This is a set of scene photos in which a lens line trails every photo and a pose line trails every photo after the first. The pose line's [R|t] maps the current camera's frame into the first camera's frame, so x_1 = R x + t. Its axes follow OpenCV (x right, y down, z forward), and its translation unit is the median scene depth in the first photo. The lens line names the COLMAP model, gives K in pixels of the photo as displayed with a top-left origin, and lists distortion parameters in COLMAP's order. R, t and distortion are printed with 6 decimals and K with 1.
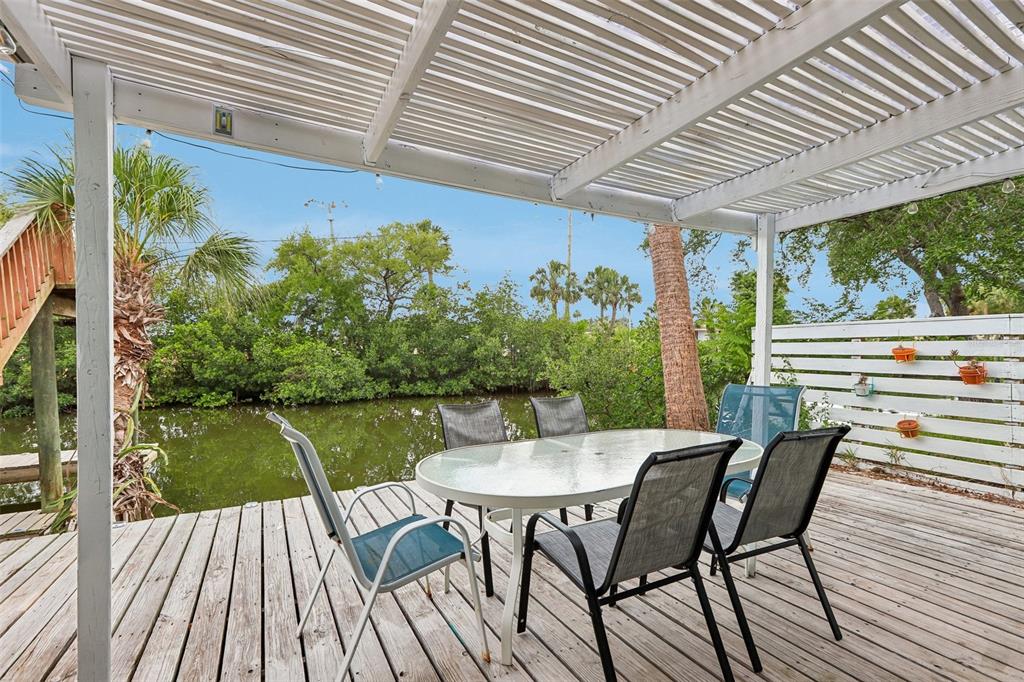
lens RADIAL K [[457.4, 0, 511.8], [0, 457.4, 342.7], [0, 0, 1]] dist [-0.017890, 0.000598]
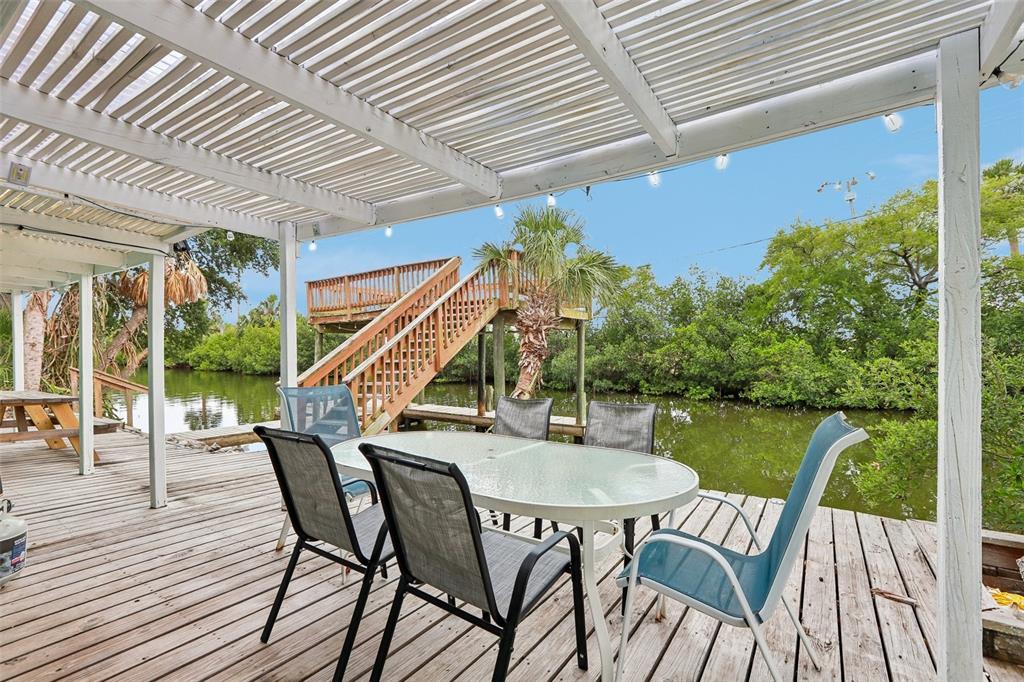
lens RADIAL K [[457.4, 0, 511.8], [0, 457.4, 342.7], [0, 0, 1]] dist [-0.017890, 0.000598]
pose [[0.468447, -0.010215, -0.883433, 0.118948], [0.012952, 0.999905, -0.004693, 0.000841], [0.883397, -0.009244, 0.468535, 0.067350]]
